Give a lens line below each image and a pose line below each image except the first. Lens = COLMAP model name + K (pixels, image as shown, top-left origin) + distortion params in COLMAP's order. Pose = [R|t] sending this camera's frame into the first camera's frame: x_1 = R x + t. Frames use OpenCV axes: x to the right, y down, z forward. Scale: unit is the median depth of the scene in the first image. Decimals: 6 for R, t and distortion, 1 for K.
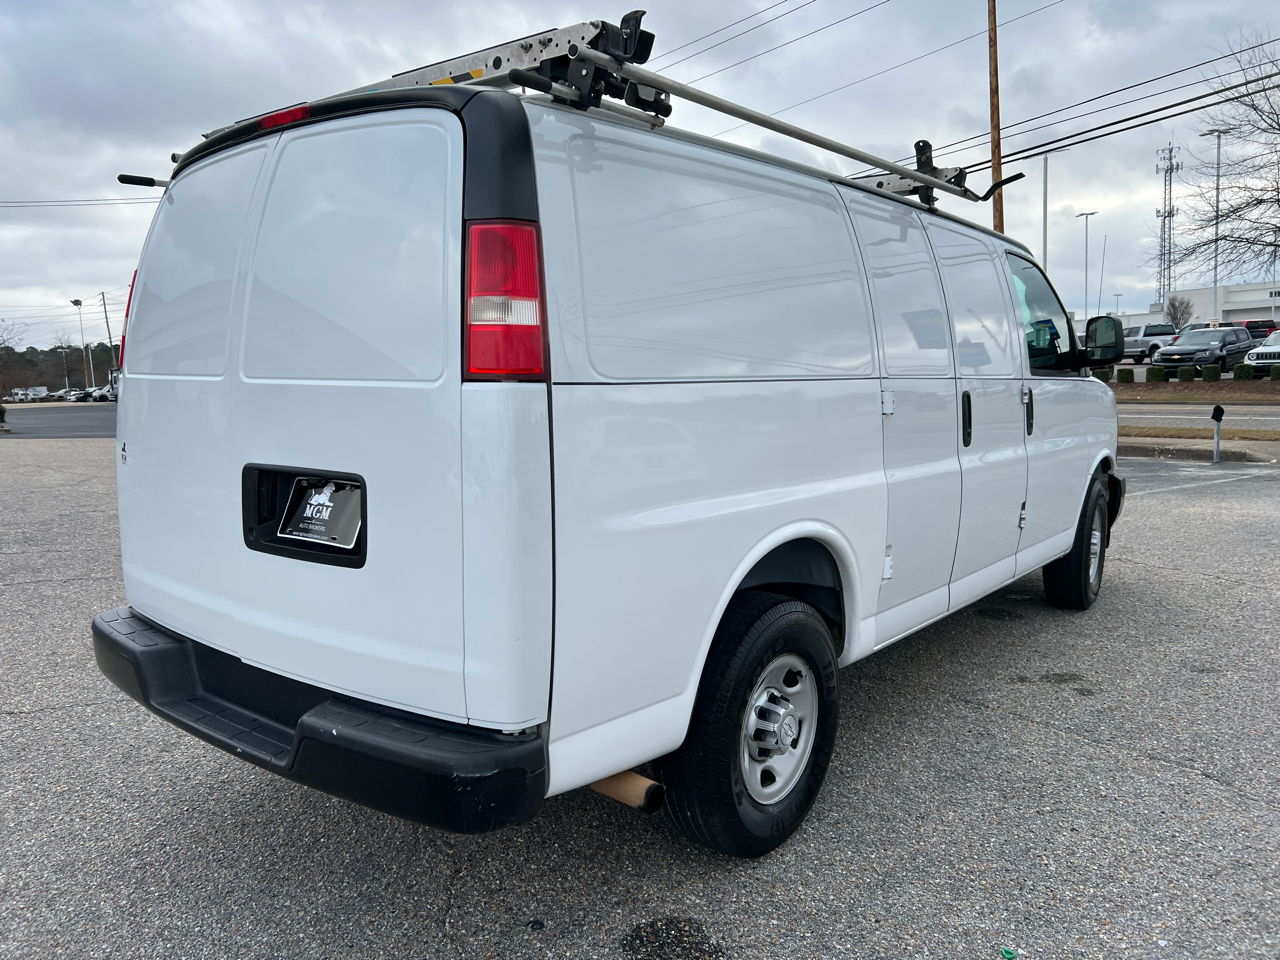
lens RADIAL K [[958.4, 0, 645.9], [0, 958.4, 481.9], [0, 0, 1]] dist [0.053751, -0.057691]
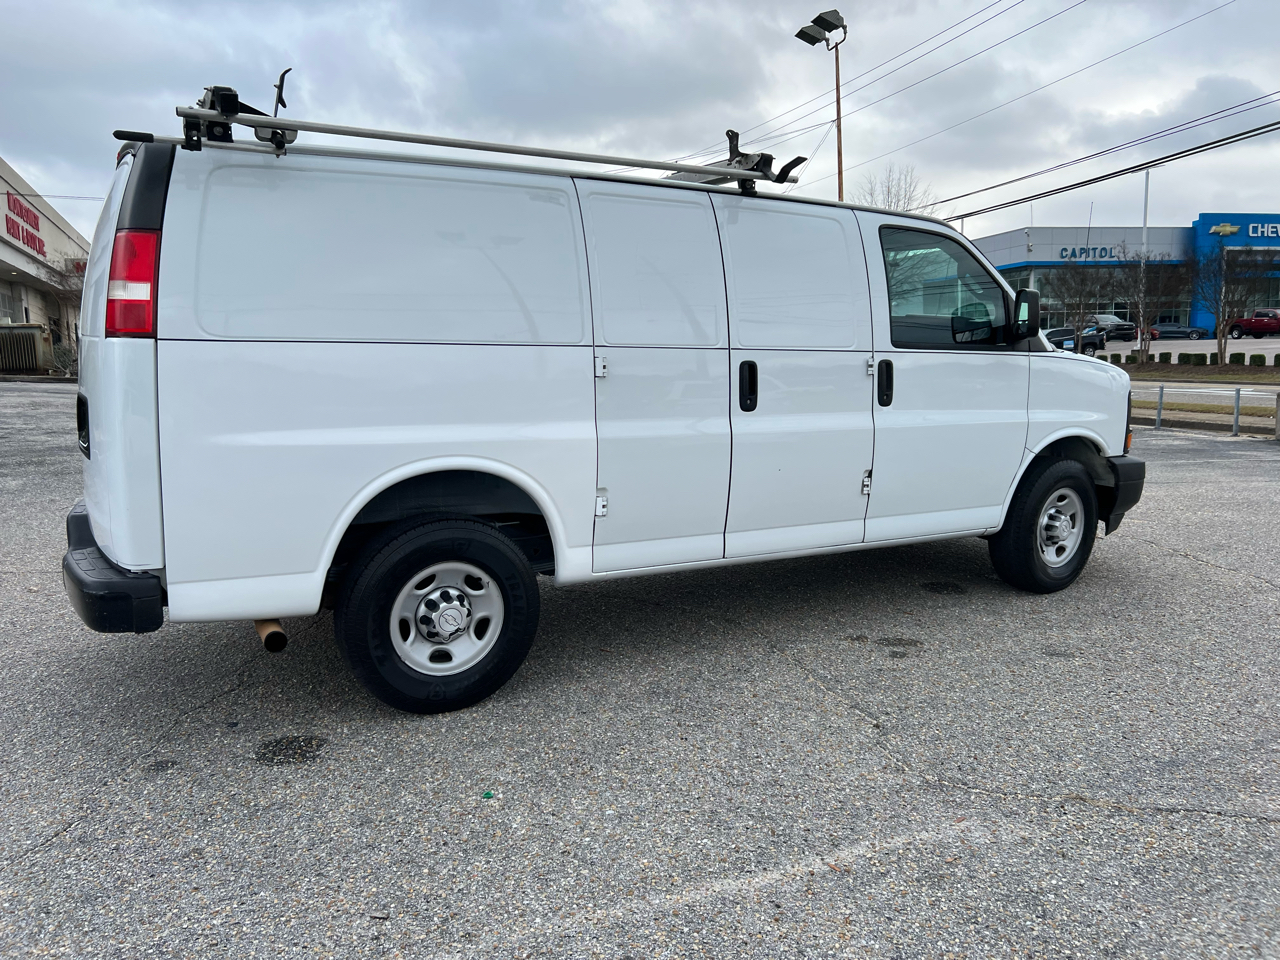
lens RADIAL K [[958.4, 0, 643.9], [0, 958.4, 483.2], [0, 0, 1]] dist [0.053751, -0.057691]
pose [[0.926562, 0.067146, -0.370101, 0.819243], [-0.056641, 0.997625, 0.039192, 0.012490], [0.371854, -0.015351, 0.928164, -0.078348]]
